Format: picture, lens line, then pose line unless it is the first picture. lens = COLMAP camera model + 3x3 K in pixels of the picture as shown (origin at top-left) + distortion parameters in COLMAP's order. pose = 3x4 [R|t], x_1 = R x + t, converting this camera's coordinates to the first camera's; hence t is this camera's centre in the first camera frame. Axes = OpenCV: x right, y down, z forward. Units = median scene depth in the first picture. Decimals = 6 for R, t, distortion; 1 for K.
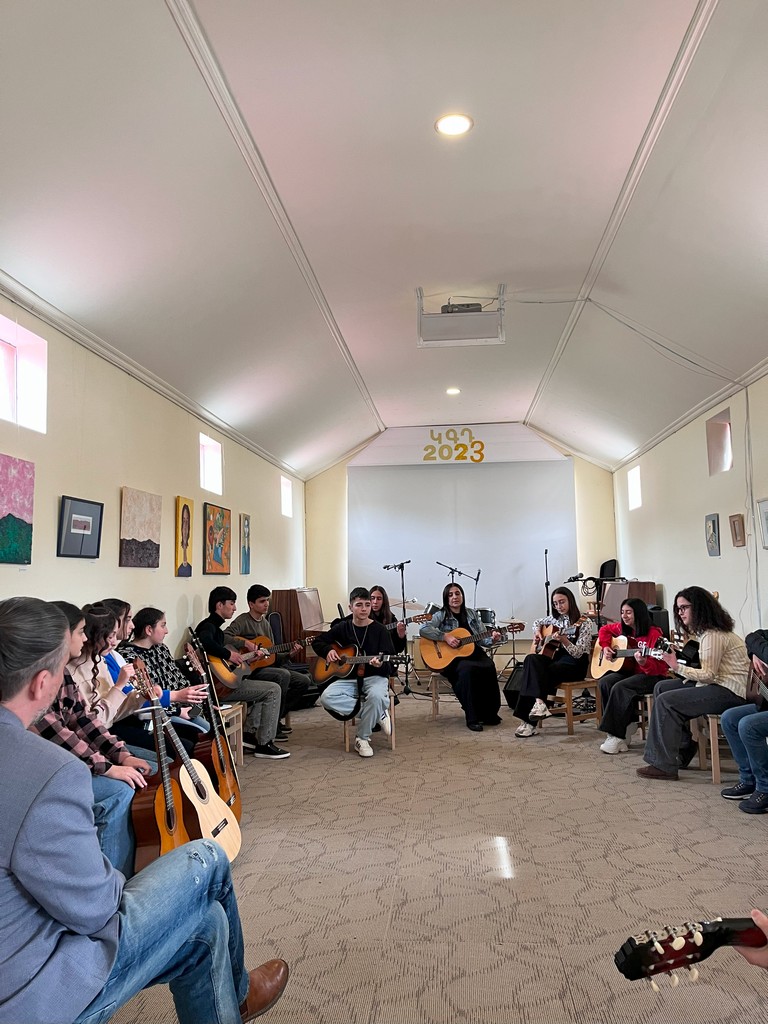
lens RADIAL K [[766.5, 0, 384.0], [0, 766.5, 512.0], [0, 0, 1]] dist [0.054717, -0.078043]
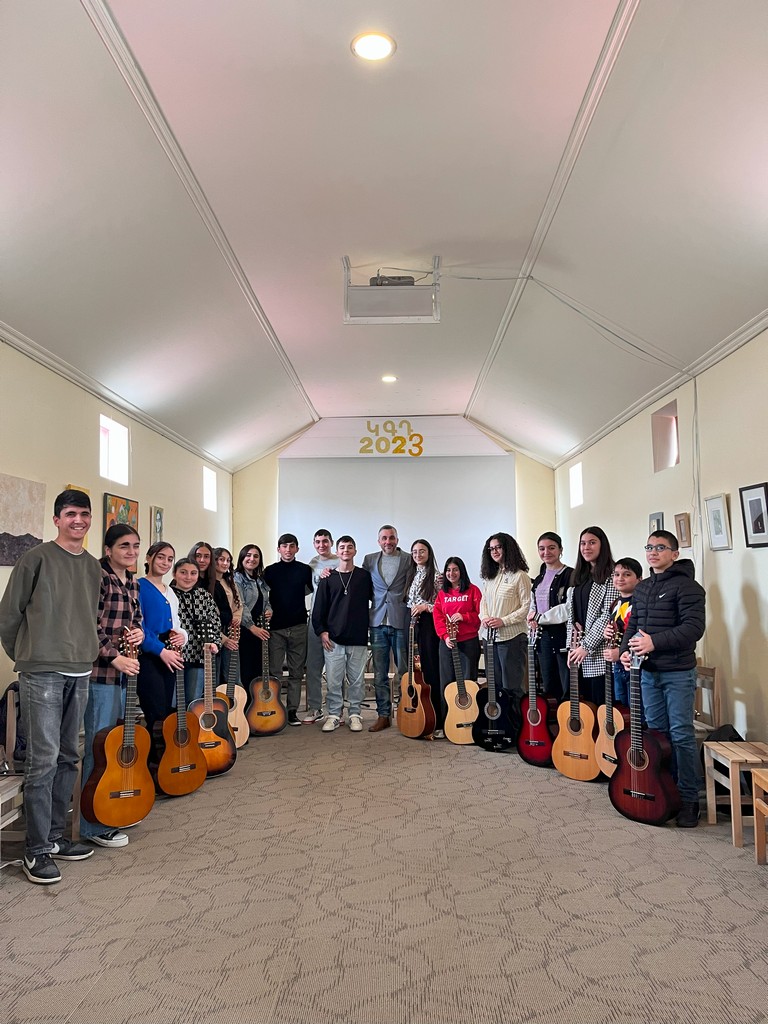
lens RADIAL K [[775.4, 0, 385.9], [0, 775.4, 515.1], [0, 0, 1]] dist [0.055327, -0.091449]
pose [[0.997076, 0.012062, 0.075461, 0.032732], [-0.012711, 0.999886, 0.008122, 0.002867], [-0.075354, -0.009058, 0.997116, 0.104006]]
